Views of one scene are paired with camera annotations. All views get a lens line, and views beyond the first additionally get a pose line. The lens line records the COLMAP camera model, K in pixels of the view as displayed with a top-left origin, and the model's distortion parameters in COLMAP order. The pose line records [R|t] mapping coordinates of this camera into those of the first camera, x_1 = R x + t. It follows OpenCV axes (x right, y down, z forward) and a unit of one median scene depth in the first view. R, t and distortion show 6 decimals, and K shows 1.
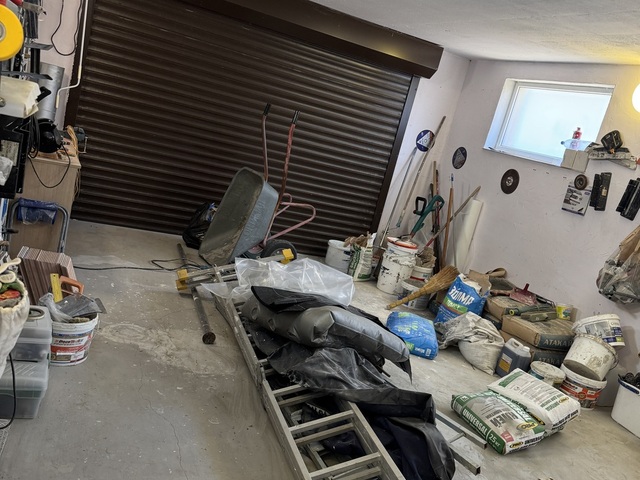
lens RADIAL K [[606.0, 0, 320.0], [0, 606.0, 240.0], [0, 0, 1]] dist [0.143881, -0.276993]
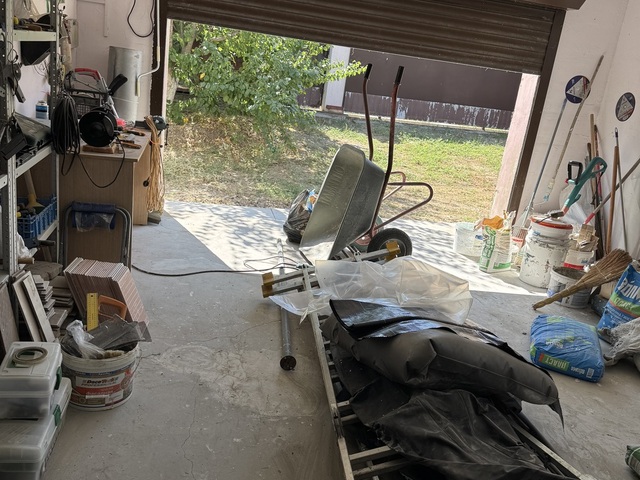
lens RADIAL K [[606.0, 0, 320.0], [0, 606.0, 240.0], [0, 0, 1]] dist [0.143881, -0.276993]
pose [[0.969466, -0.049384, -0.240203, 0.055817], [0.058210, 0.997860, 0.029786, -0.019883], [0.238218, -0.042859, 0.970266, 0.242058]]
